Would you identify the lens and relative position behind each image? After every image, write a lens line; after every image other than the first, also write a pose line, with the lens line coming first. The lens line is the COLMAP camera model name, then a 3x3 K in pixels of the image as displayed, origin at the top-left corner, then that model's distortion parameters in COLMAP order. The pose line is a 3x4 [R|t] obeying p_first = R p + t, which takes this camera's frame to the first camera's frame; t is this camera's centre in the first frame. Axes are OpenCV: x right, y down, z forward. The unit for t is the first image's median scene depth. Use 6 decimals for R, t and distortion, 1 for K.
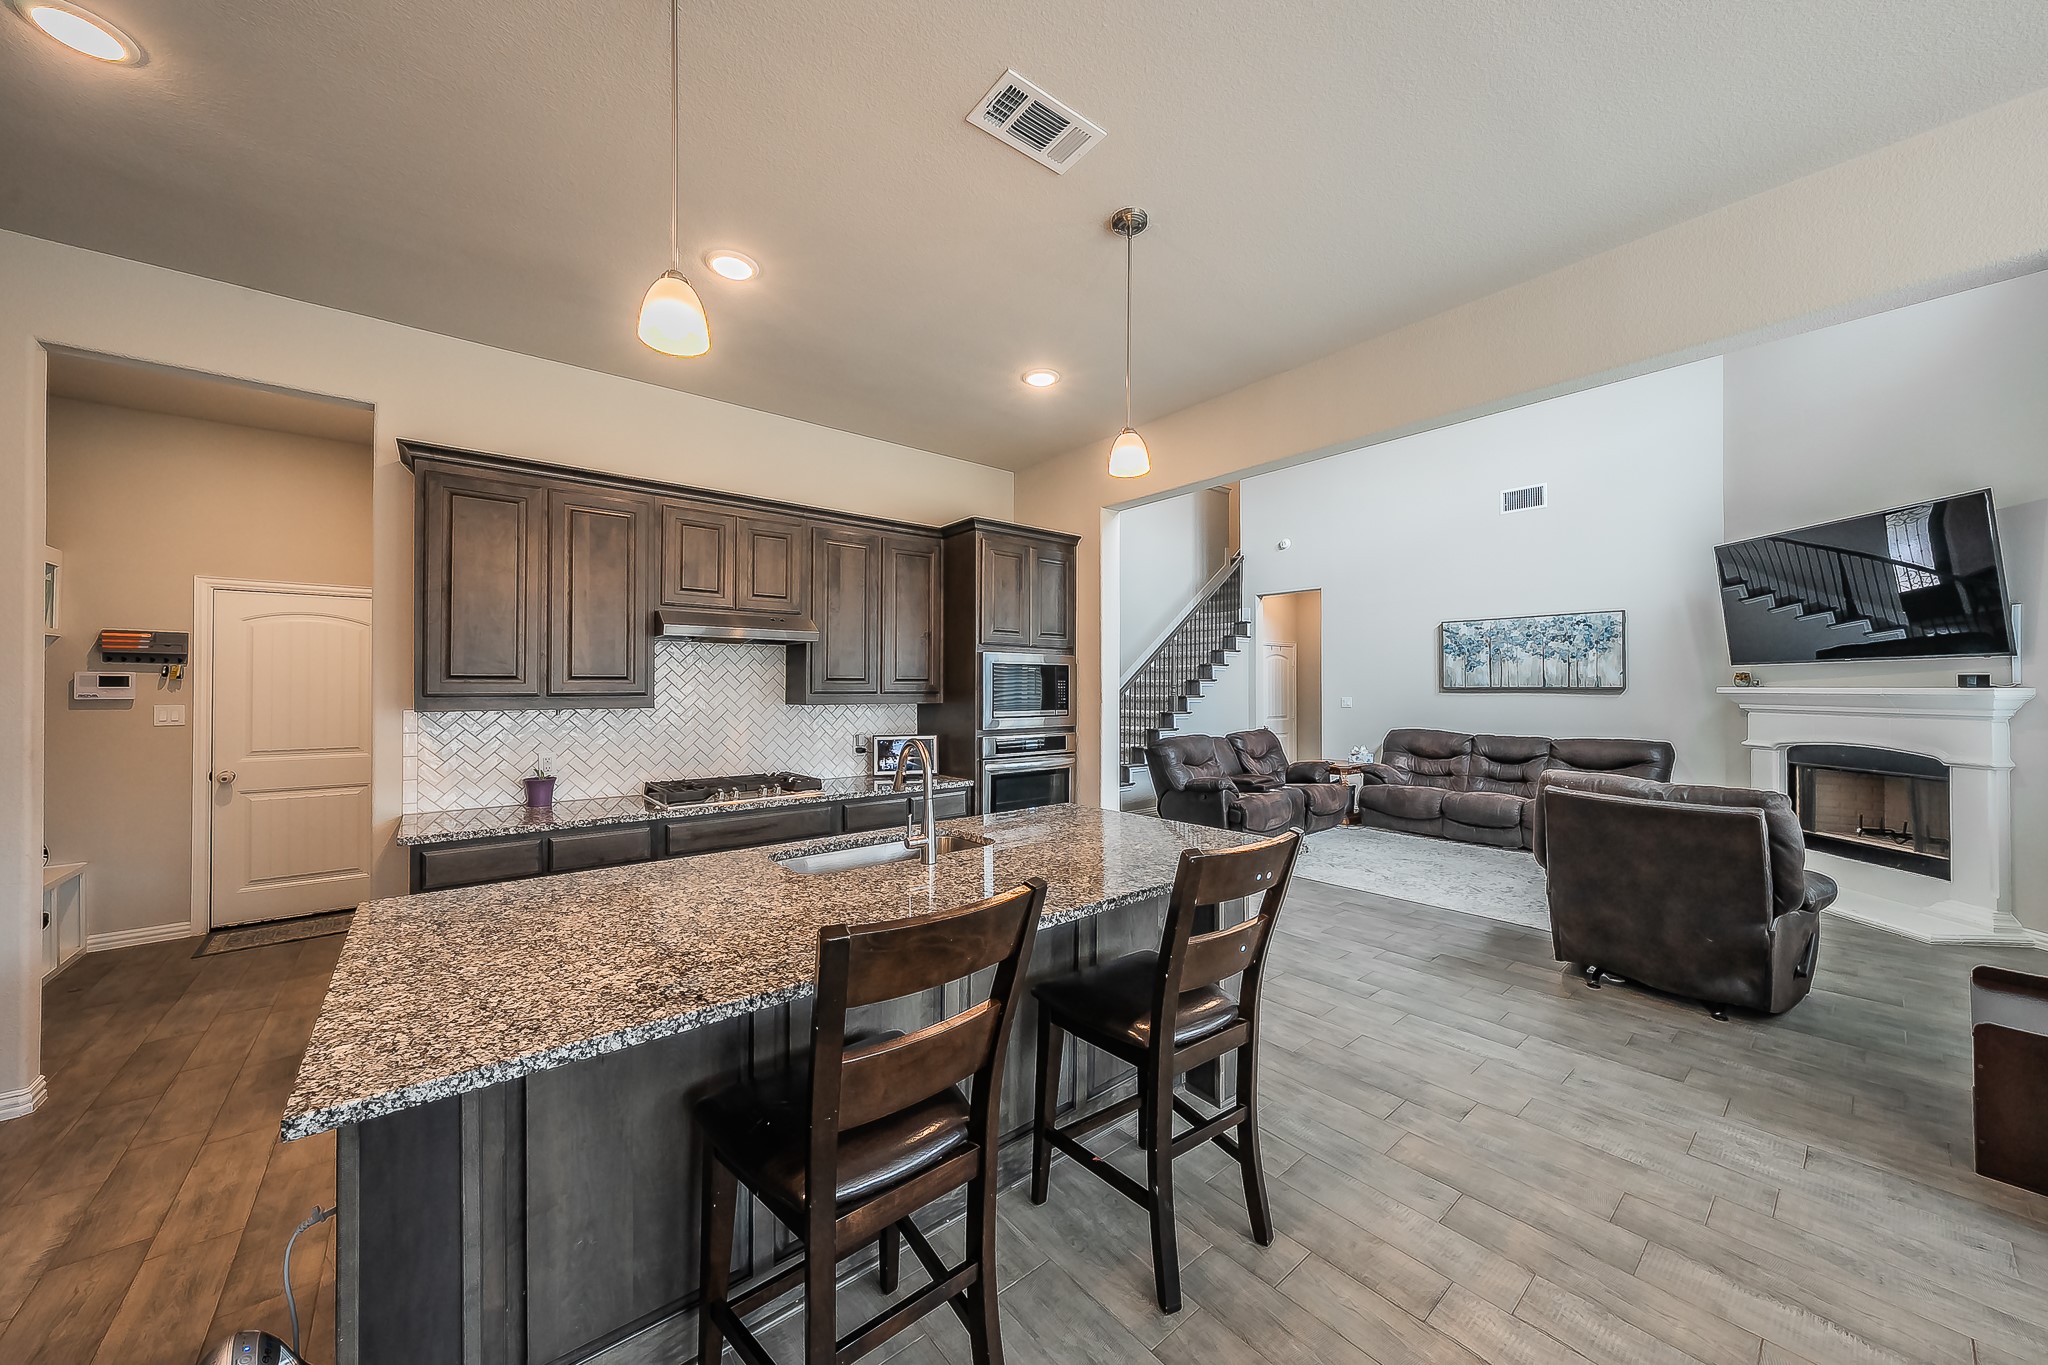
lens RADIAL K [[729.0, 0, 992.2], [0, 729.0, 681.8], [0, 0, 1]] dist [-0.002443, 0.000737]
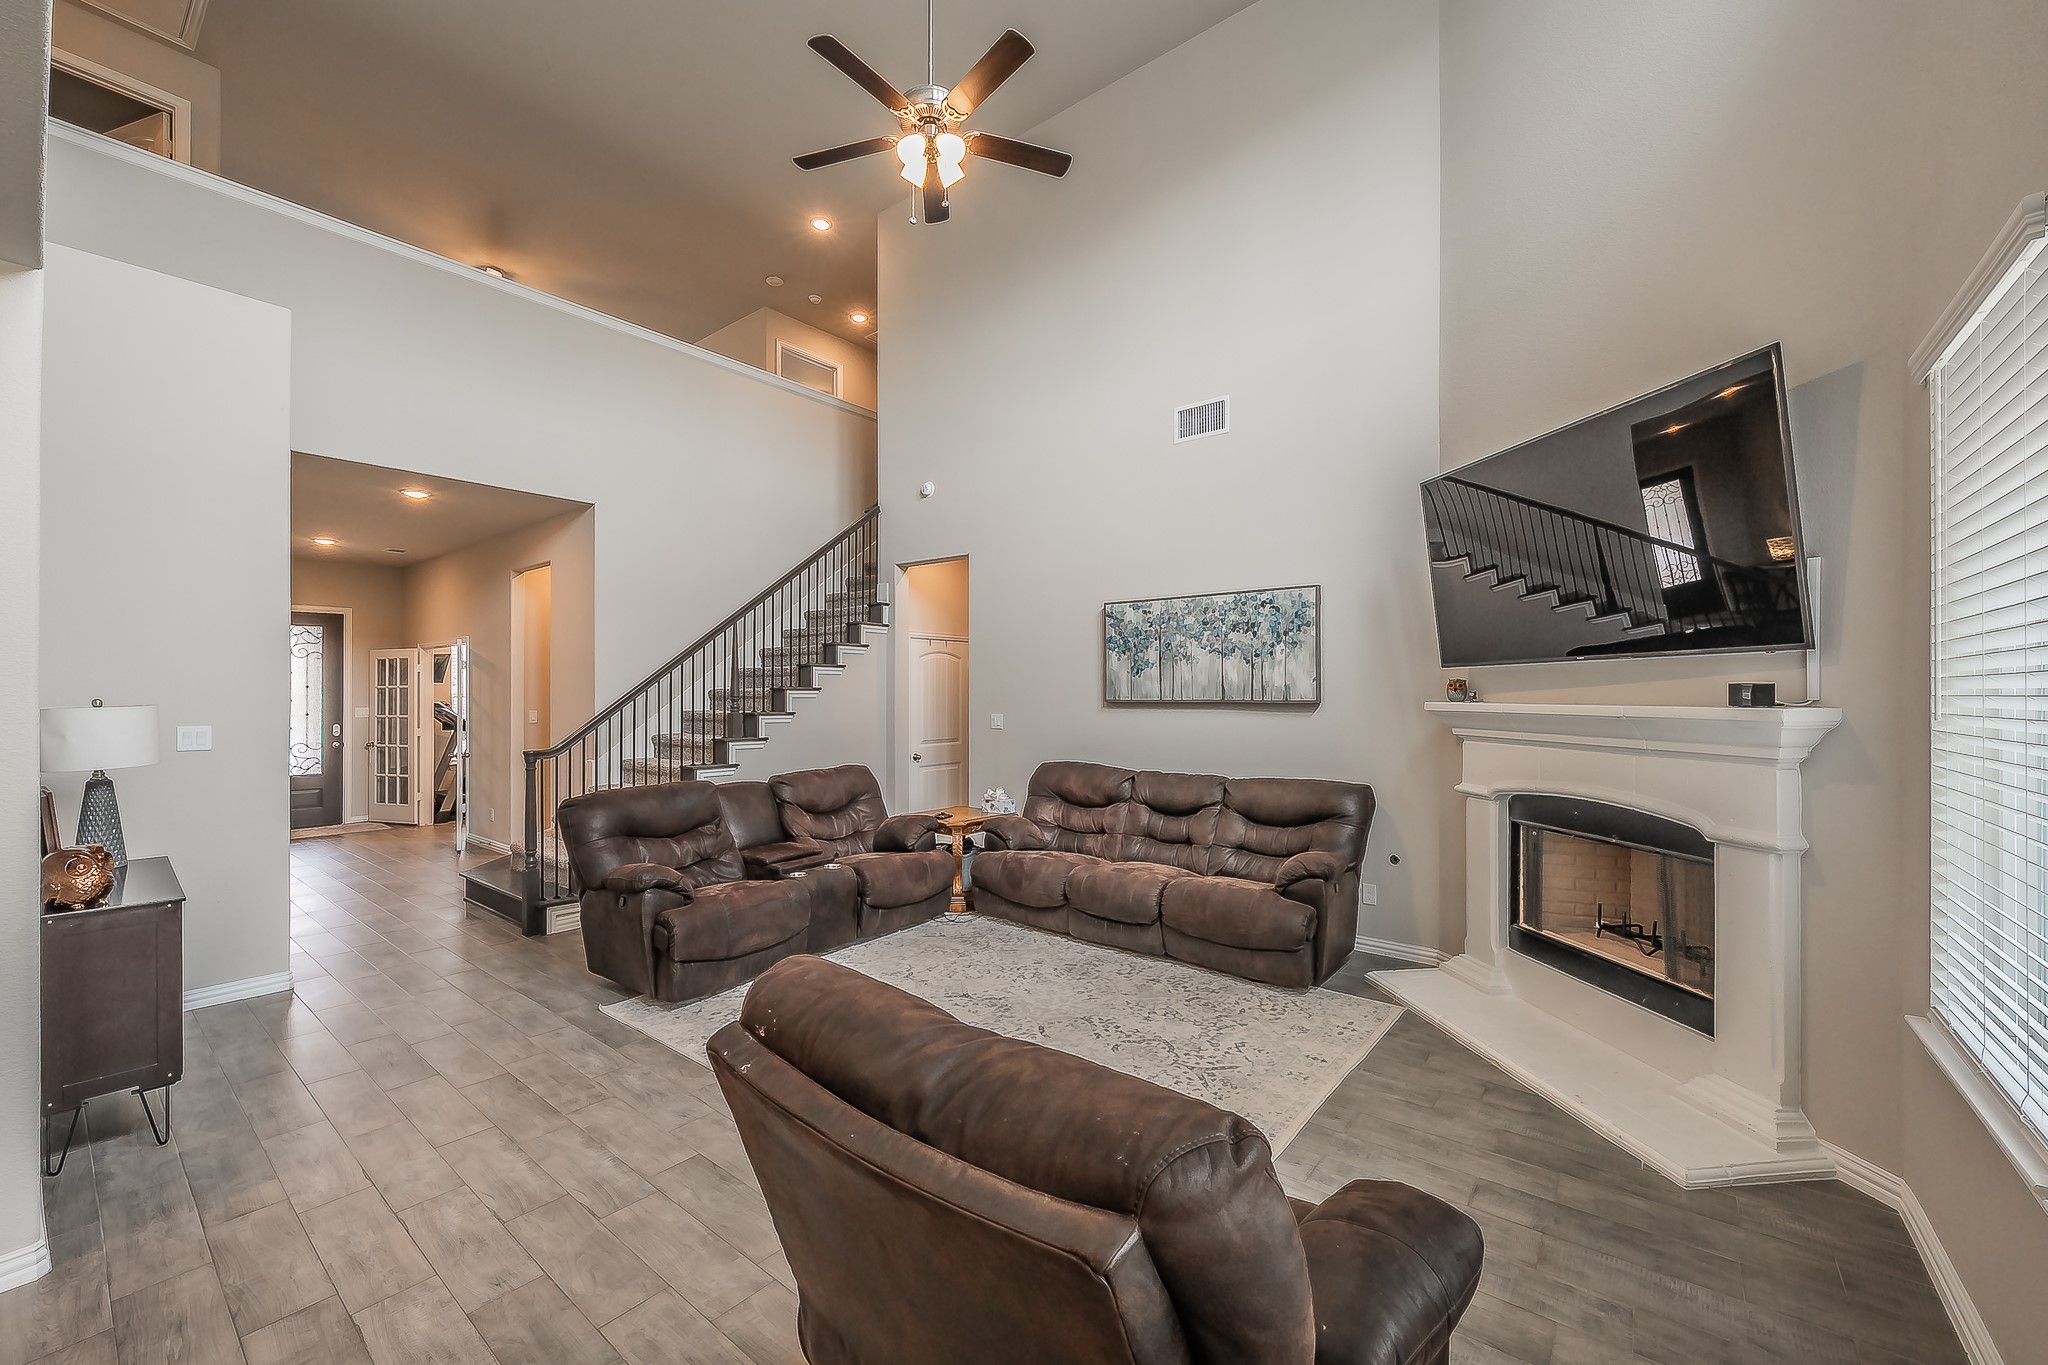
lens RADIAL K [[799.0, 0, 1005.1], [0, 799.0, 694.4], [0, 0, 1]] dist [-0.002612, -0.000020]
pose [[0.979815, -0.000848, 0.199904, 0.458601], [-0.000783, 0.999967, 0.008083, -0.004331], [-0.199904, -0.008077, 0.979782, 0.354739]]
